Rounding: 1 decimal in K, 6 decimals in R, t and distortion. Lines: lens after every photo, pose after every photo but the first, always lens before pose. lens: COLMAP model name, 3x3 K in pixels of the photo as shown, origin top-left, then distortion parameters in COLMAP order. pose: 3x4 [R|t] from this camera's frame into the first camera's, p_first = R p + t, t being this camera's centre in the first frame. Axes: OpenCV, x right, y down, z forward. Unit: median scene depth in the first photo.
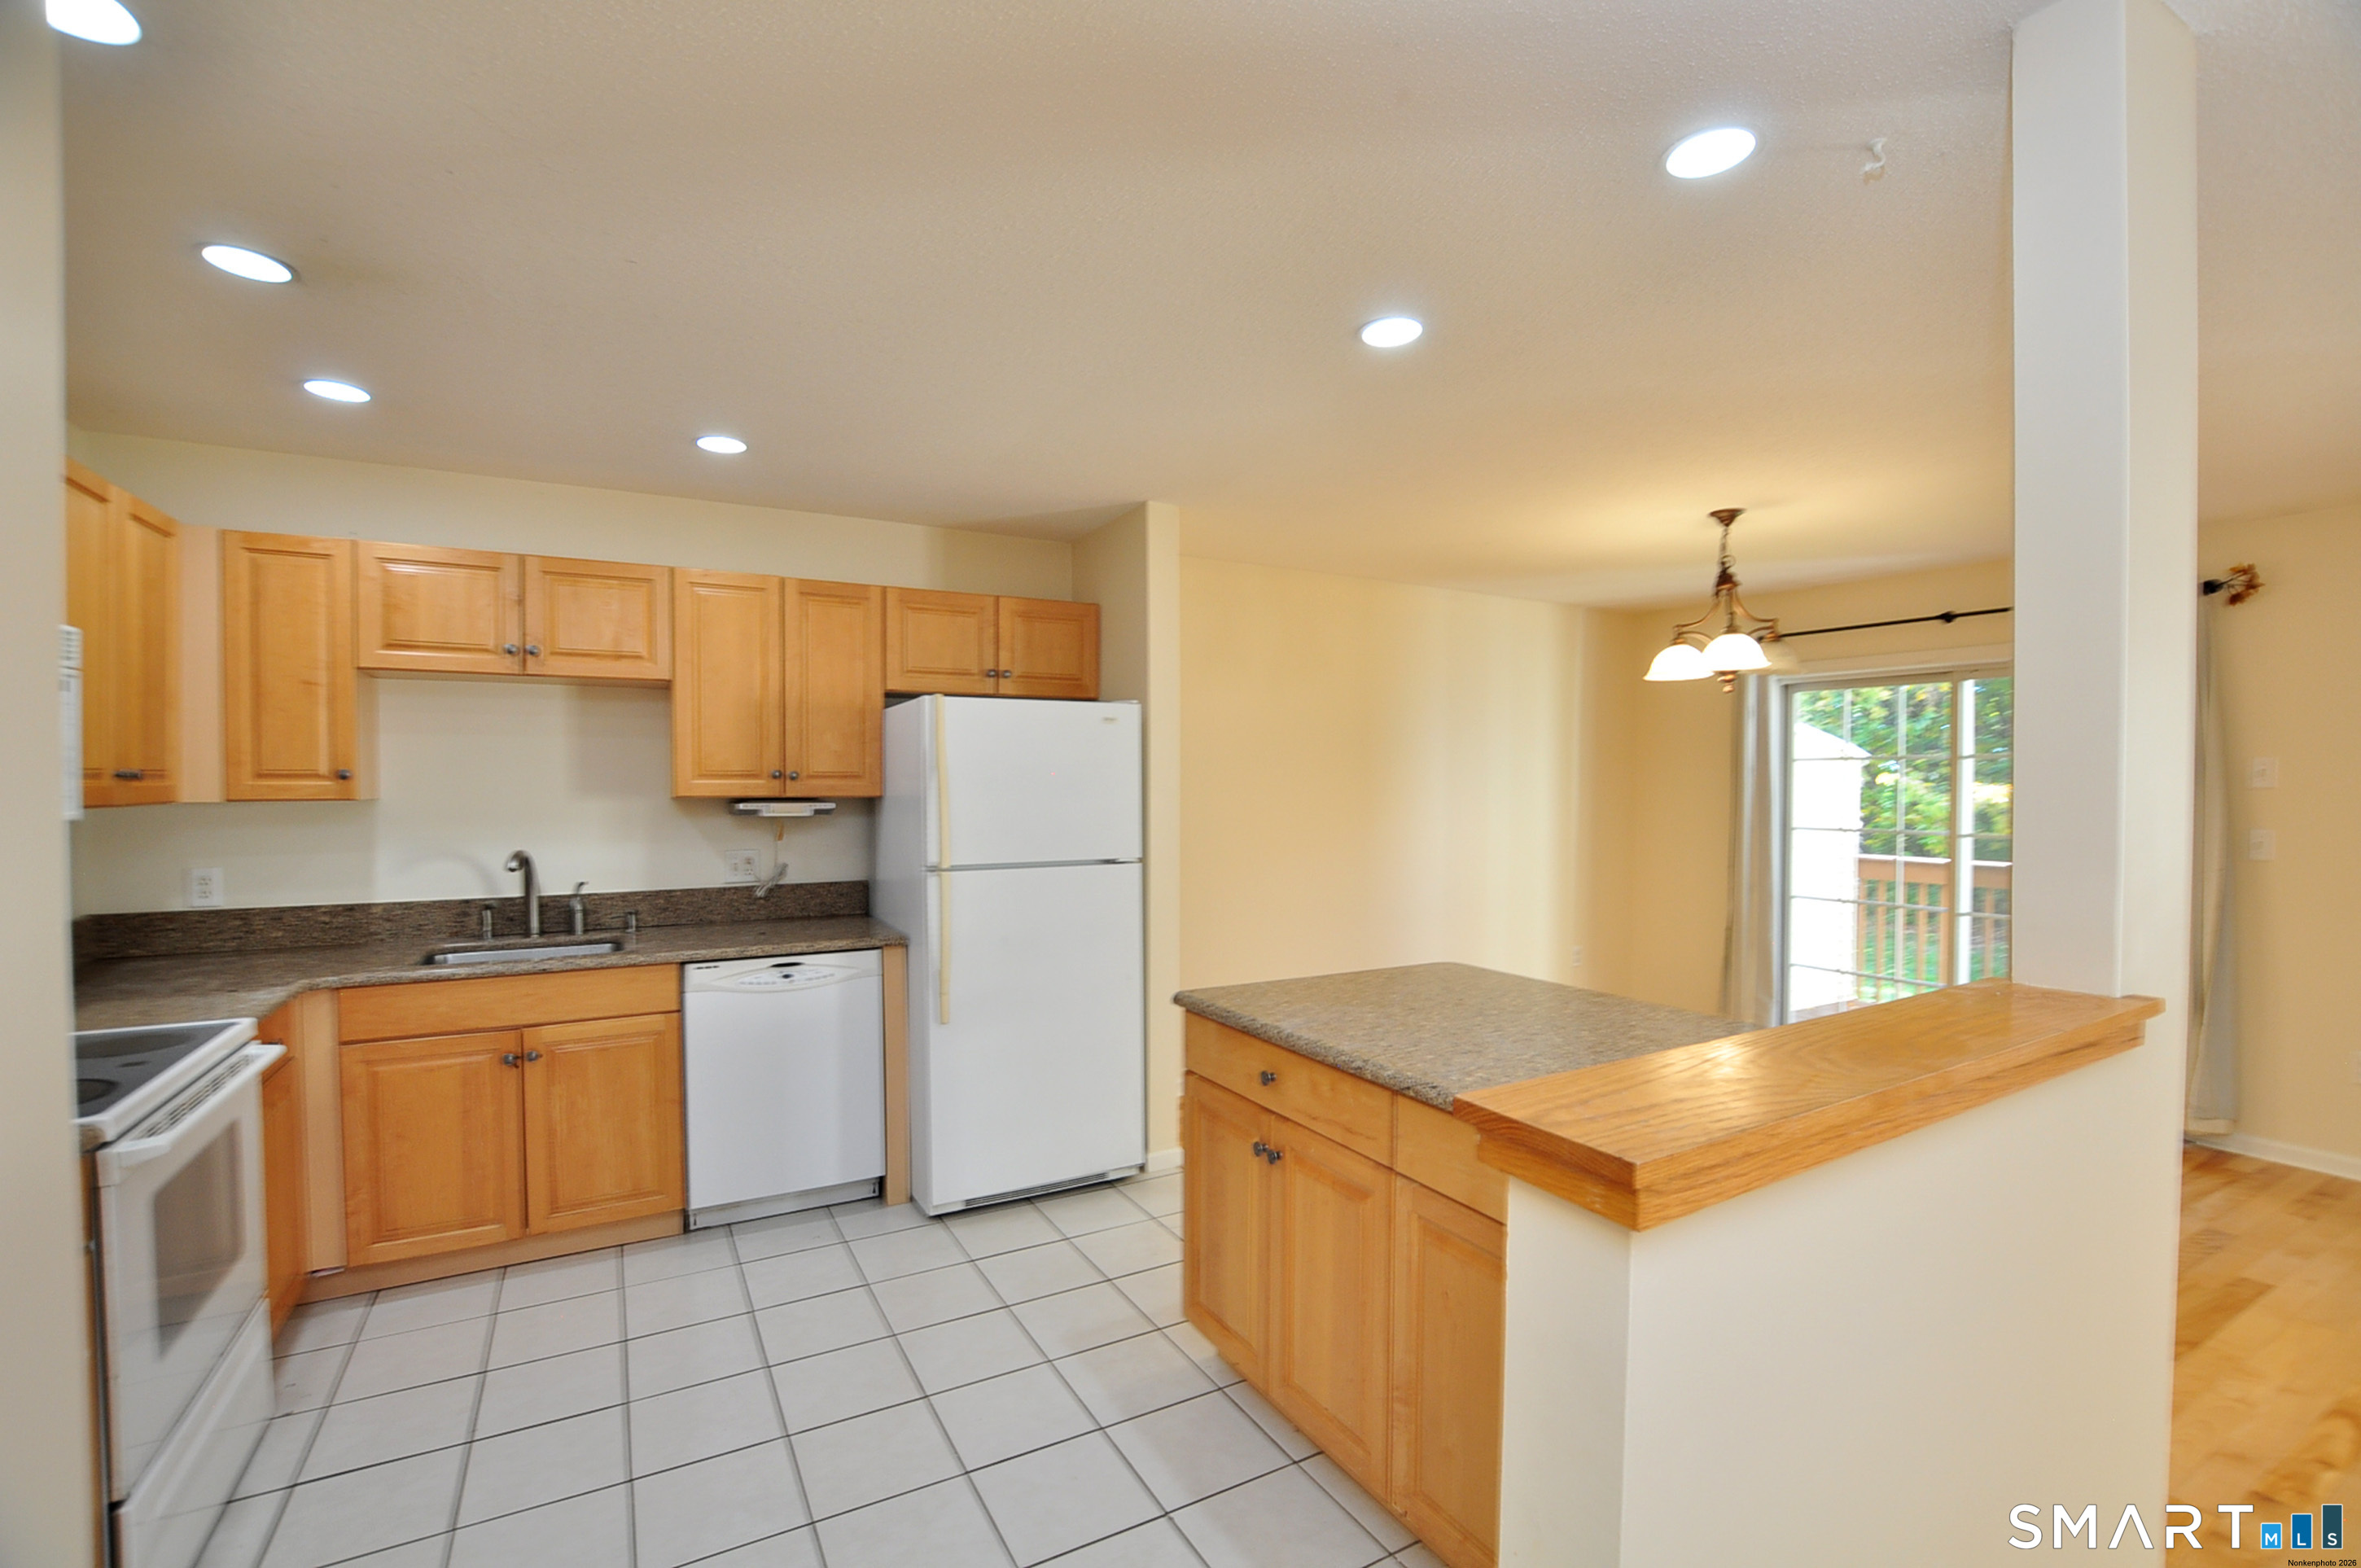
lens RADIAL K [[1060.6, 0, 1239.6], [0, 1060.6, 776.3], [0, 0, 1]] dist [-0.000314, 0.000020]
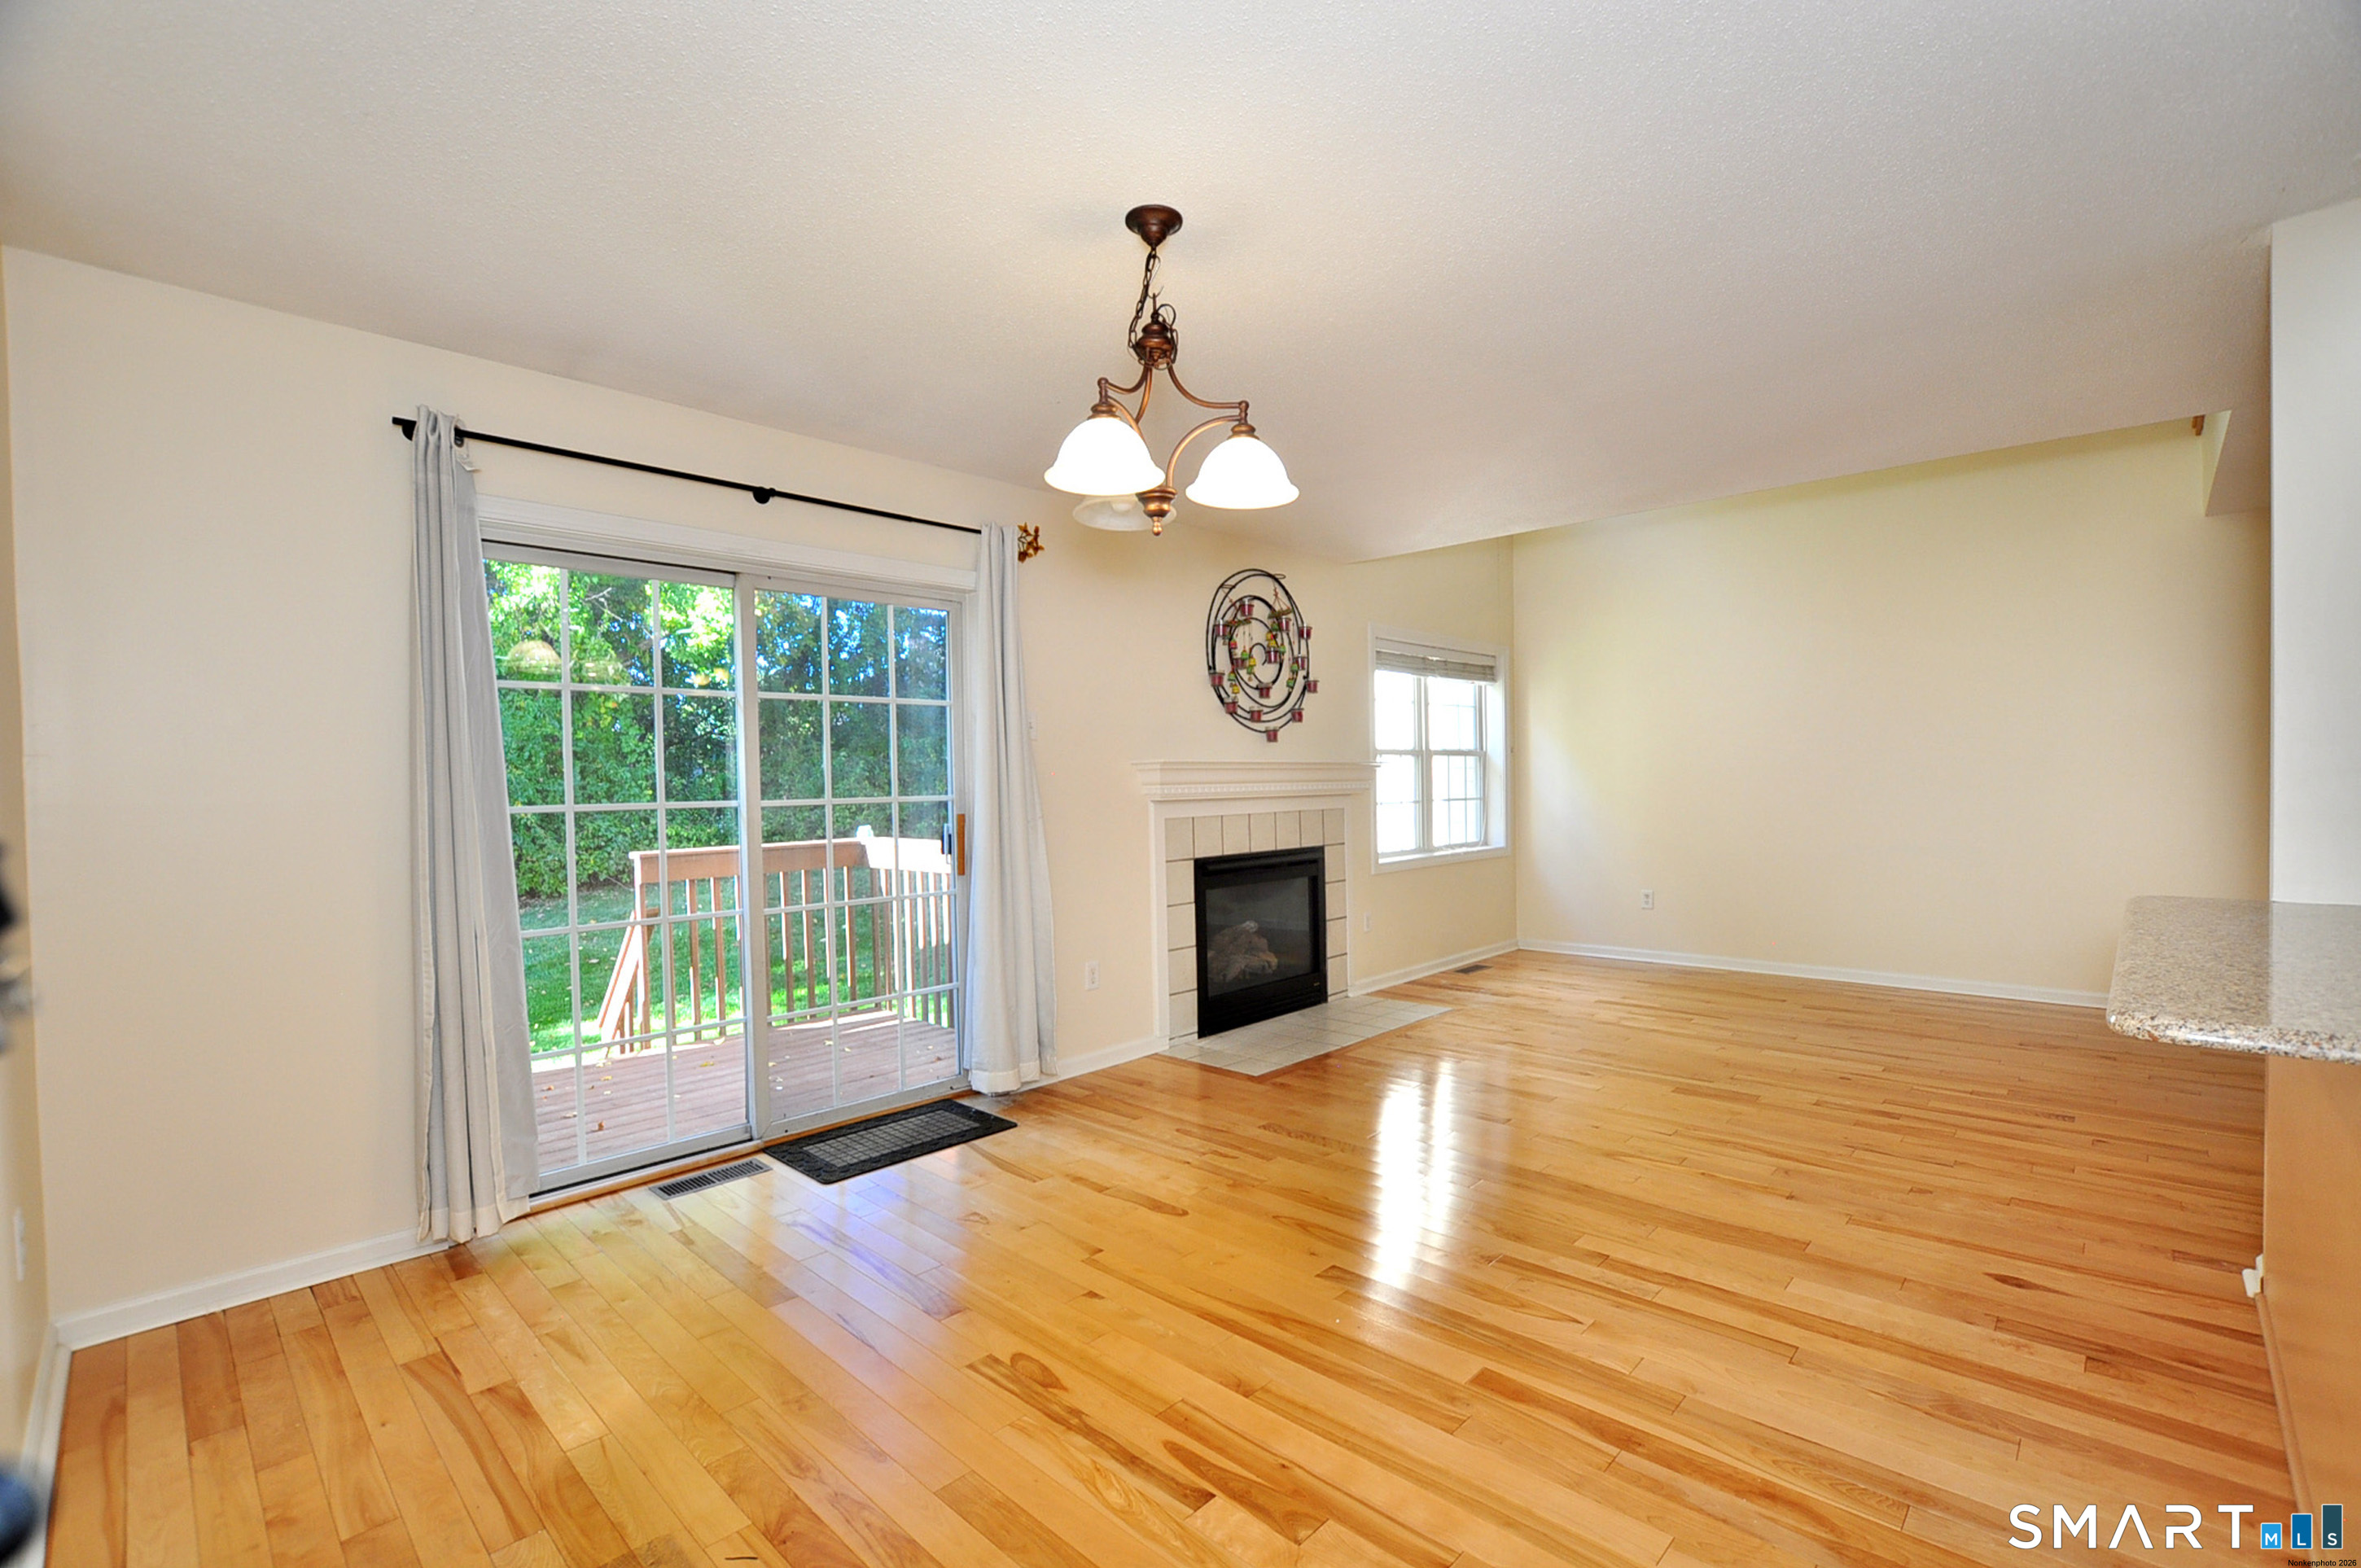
lens RADIAL K [[1046.3, 0, 1100.5], [0, 1046.3, 807.4], [0, 0, 1]] dist [-0.024667, -0.000378]
pose [[-0.210704, -0.019154, 0.977362, -0.104337], [0.018123, 0.999560, 0.023496, 0.061105], [-0.977382, 0.022664, -0.210264, 1.301494]]
